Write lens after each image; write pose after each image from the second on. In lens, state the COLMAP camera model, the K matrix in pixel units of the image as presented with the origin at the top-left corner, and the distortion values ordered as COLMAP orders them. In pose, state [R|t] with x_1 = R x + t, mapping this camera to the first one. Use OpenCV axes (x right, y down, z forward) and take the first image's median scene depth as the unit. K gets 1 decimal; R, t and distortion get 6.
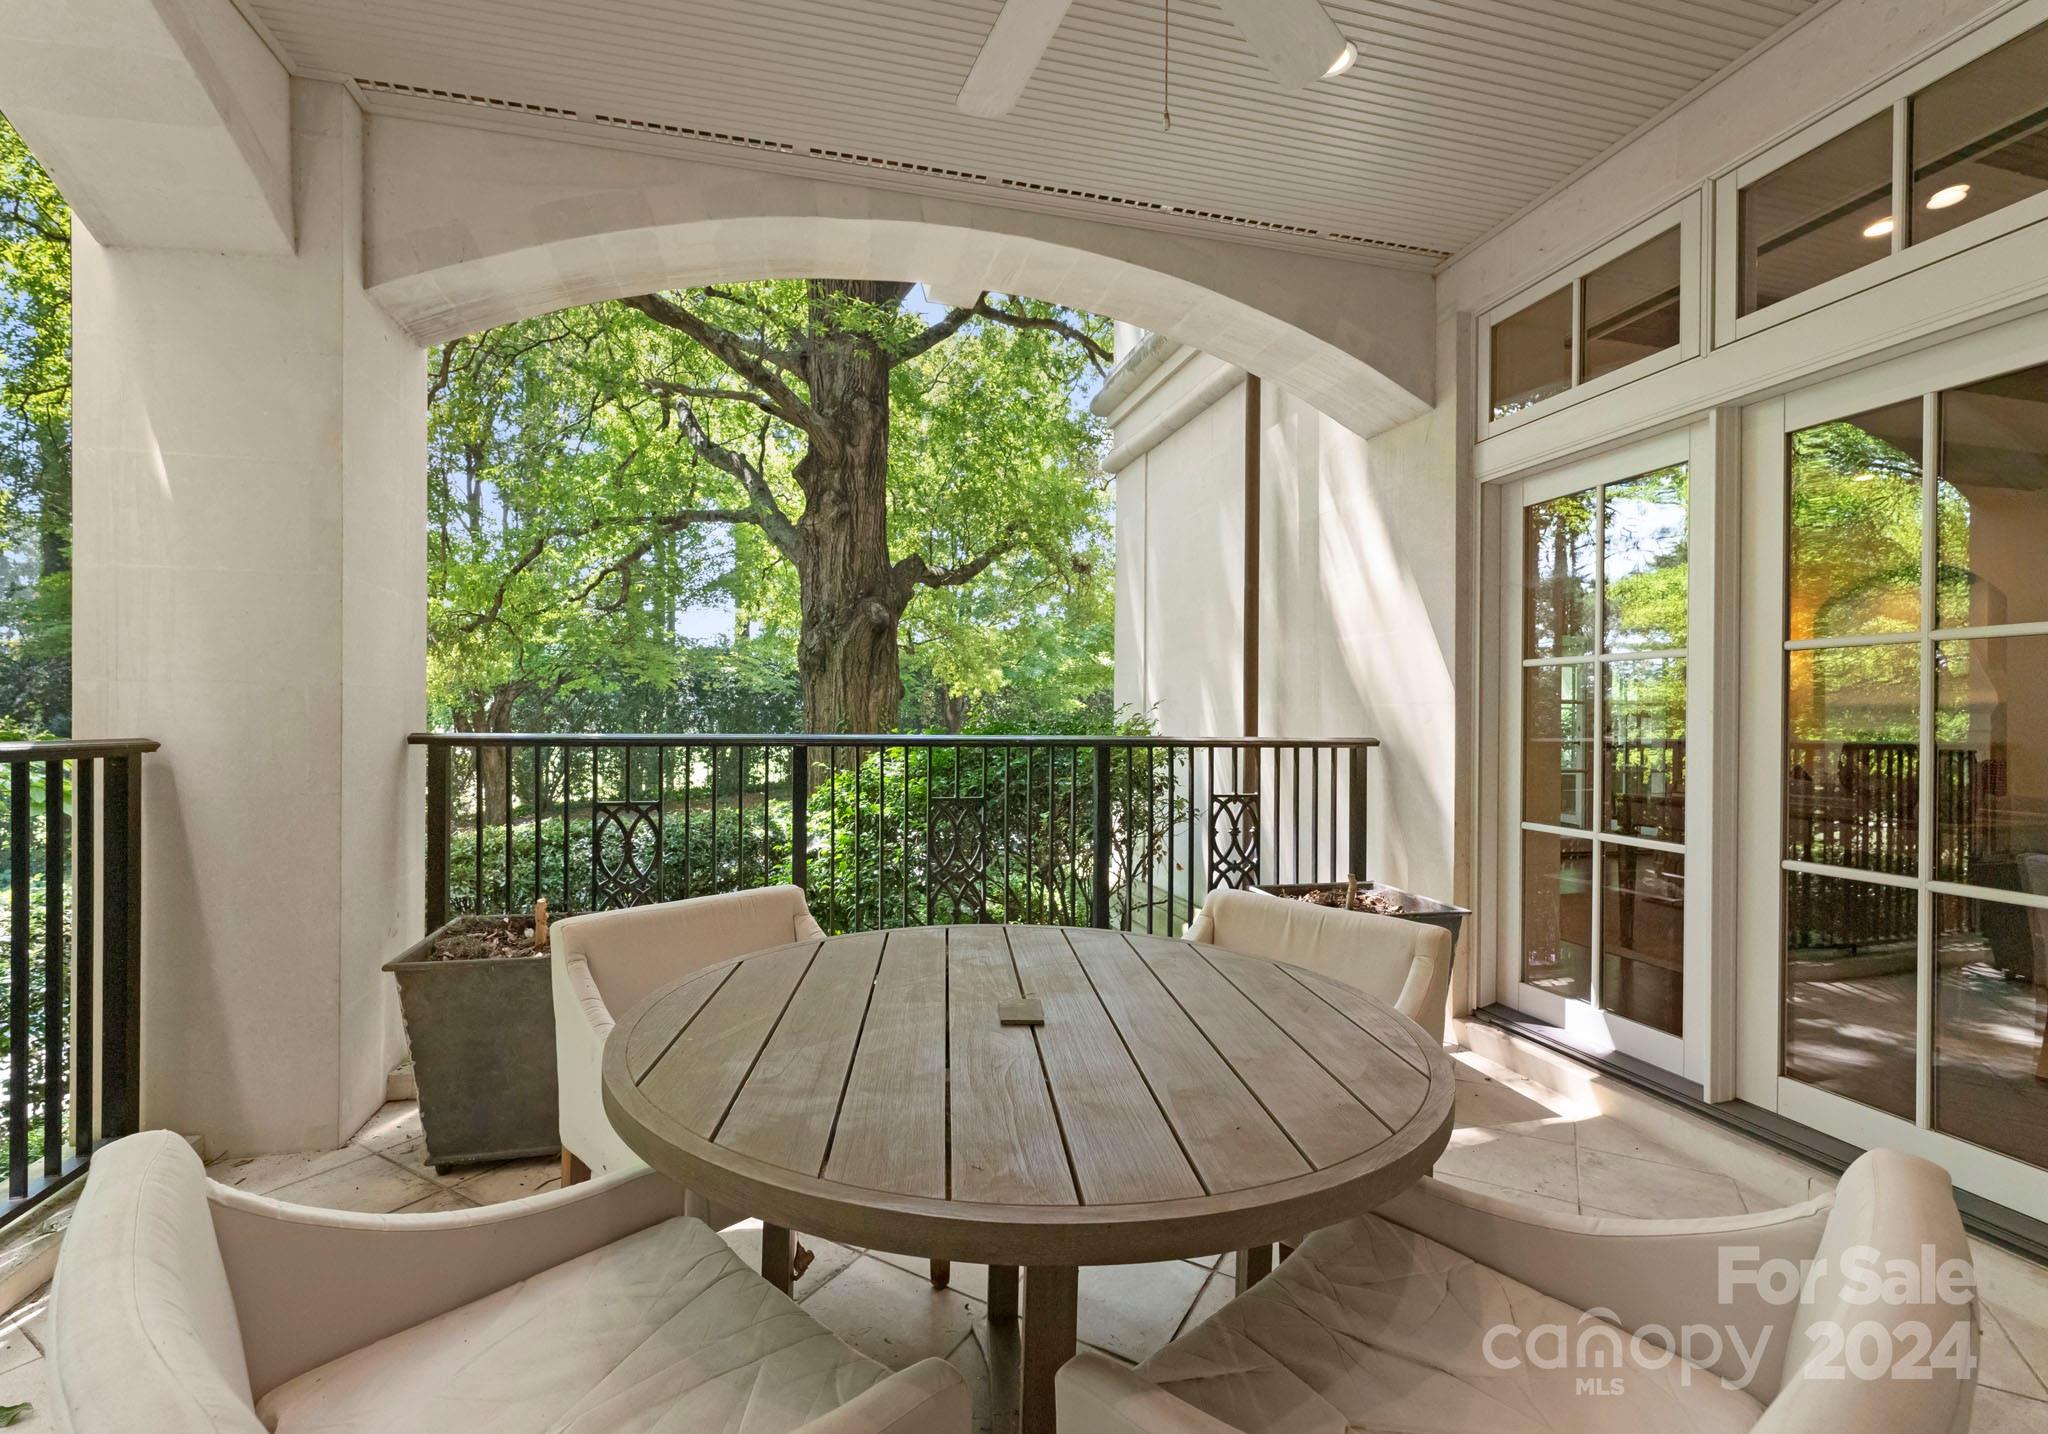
lens RADIAL K [[876.6, 0, 1021.6], [0, 876.6, 713.1], [0, 0, 1]] dist [-0.001498, 0.000048]
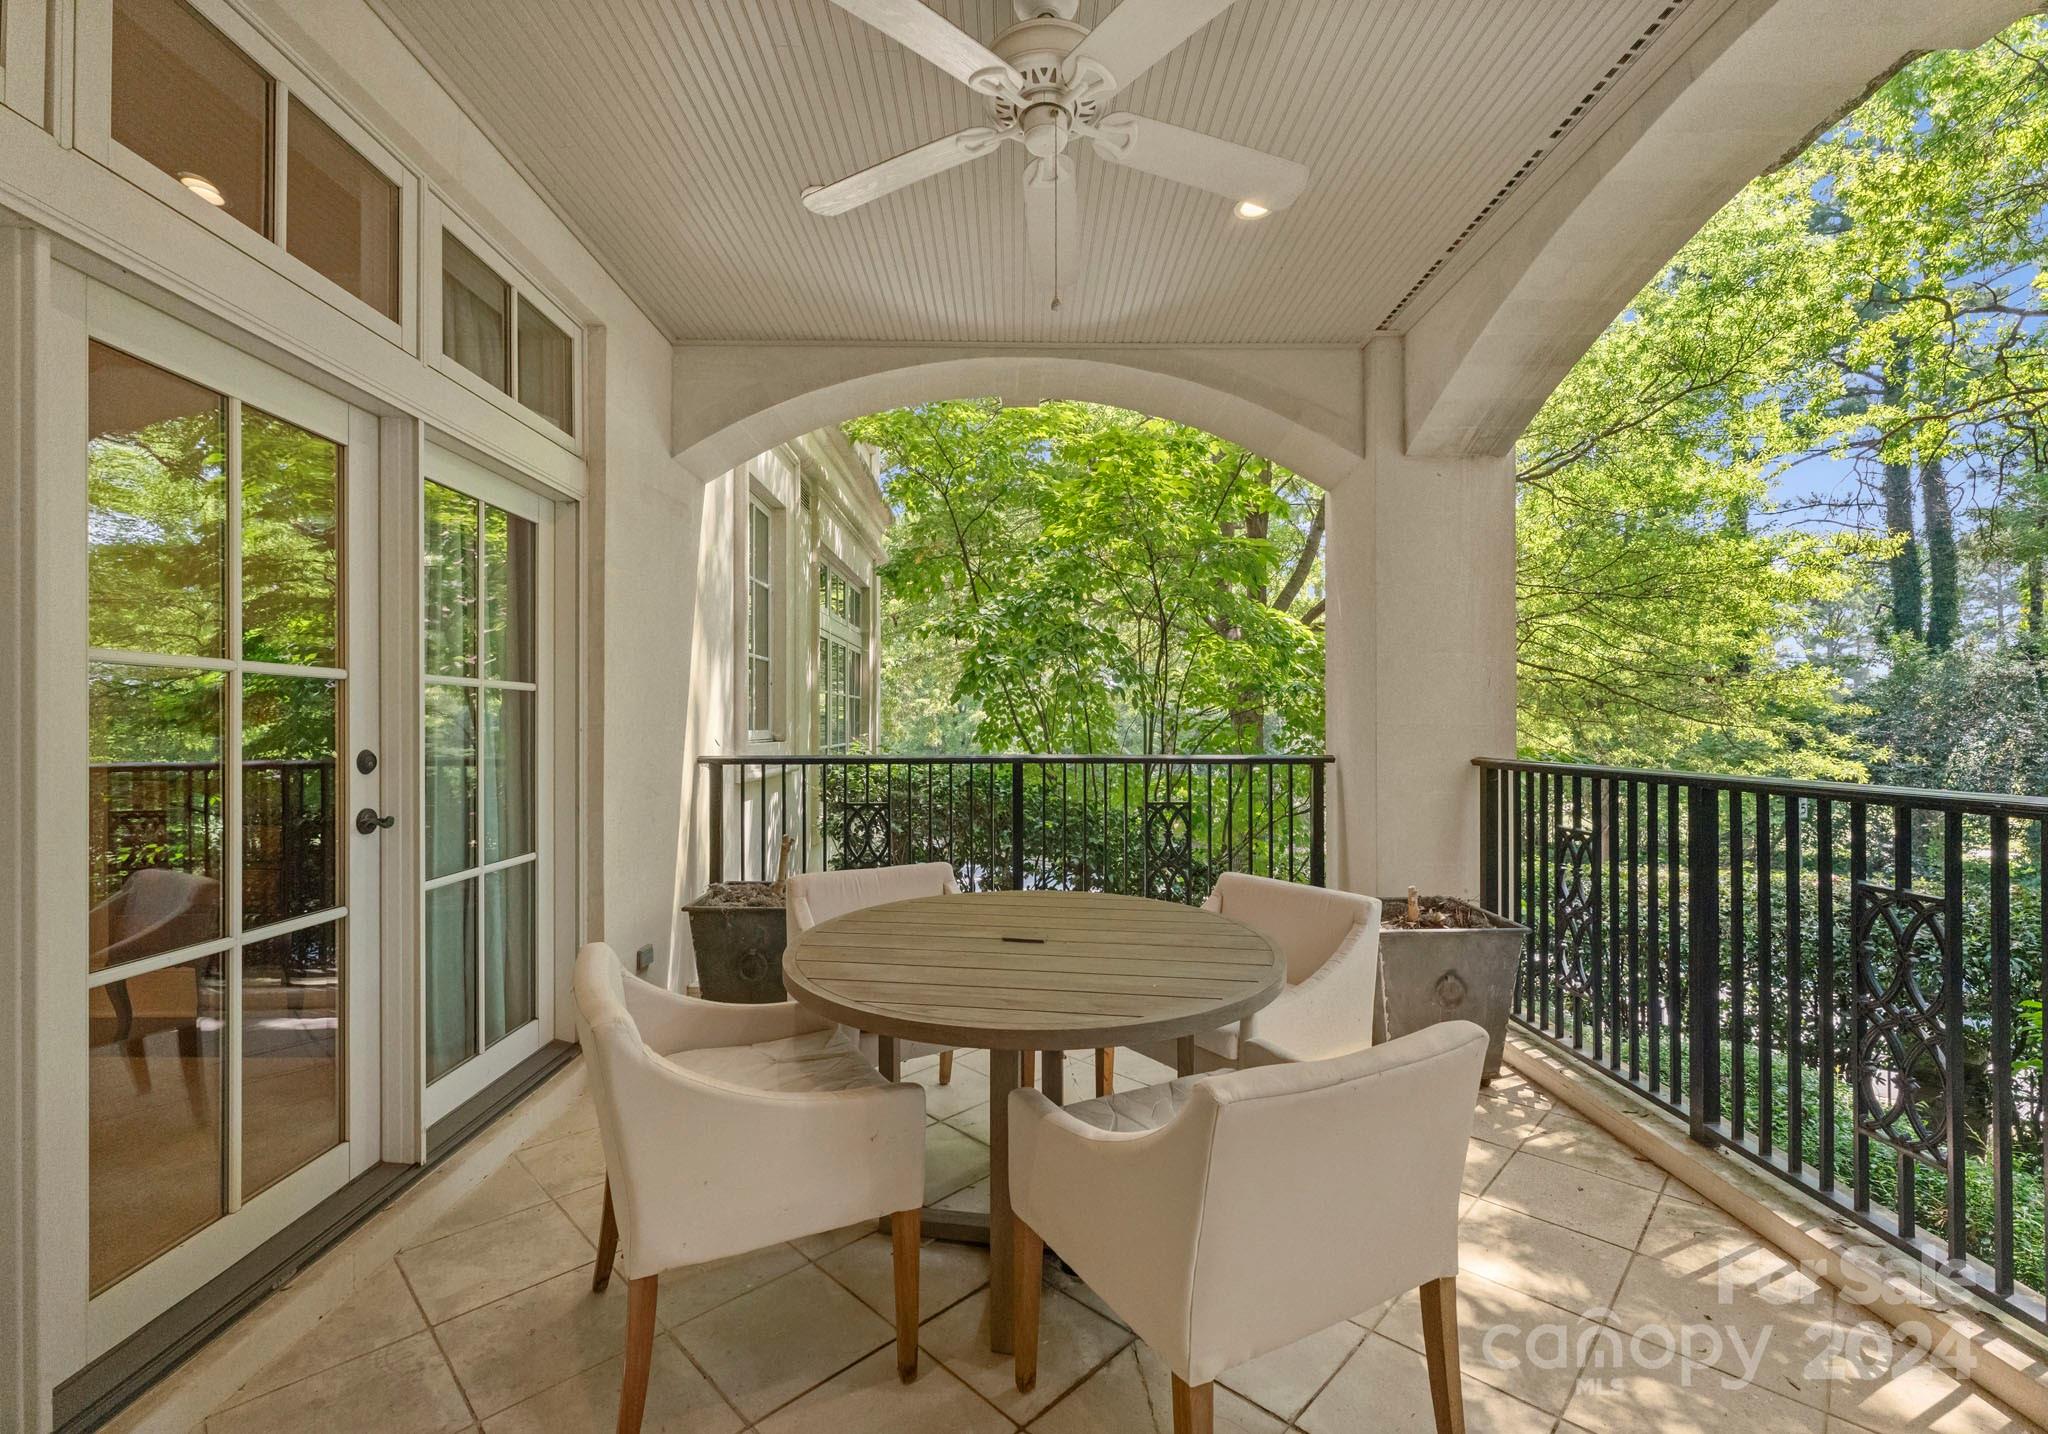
lens RADIAL K [[876.6, 0, 1021.6], [0, 876.6, 713.1], [0, 0, 1]] dist [-0.001498, 0.000048]
pose [[-0.970215, -0.004551, 0.242202, -0.057690], [-0.006583, 0.999950, -0.007580, -0.025167], [-0.242155, -0.008949, -0.970196, 1.423365]]
